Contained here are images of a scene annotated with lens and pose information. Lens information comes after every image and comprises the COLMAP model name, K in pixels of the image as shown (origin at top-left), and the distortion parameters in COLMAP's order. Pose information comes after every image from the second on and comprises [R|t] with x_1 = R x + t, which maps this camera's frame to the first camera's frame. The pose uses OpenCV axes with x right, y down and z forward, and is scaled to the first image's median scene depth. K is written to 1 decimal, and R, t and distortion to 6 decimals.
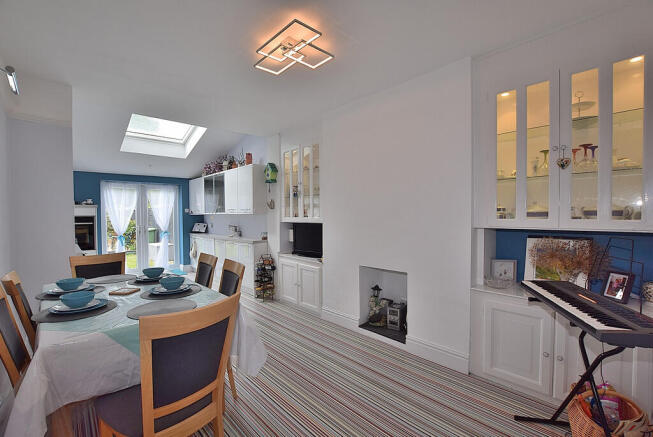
lens RADIAL K [[295.0, 0, 319.2], [0, 295.0, 222.3], [0, 0, 1]] dist [-0.027097, 0.005730]
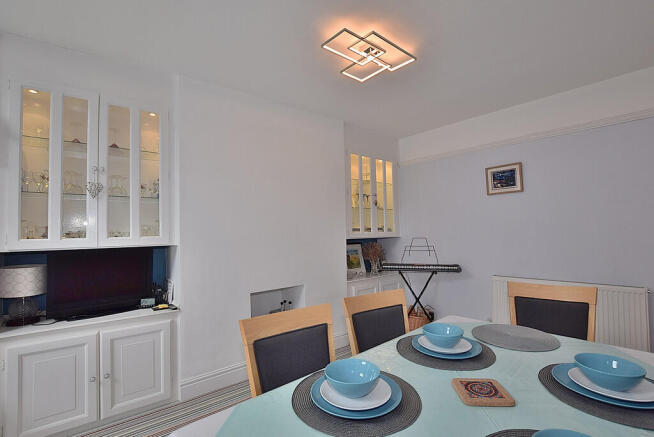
lens RADIAL K [[295.4, 0, 319.7], [0, 295.4, 222.3], [0, 0, 1]] dist [-0.027097, 0.005730]
pose [[0.059471, 0.030281, 0.997771, -0.670613], [0.038928, 0.998709, -0.032629, -0.016560], [-0.997471, 0.040782, 0.058216, 0.754736]]
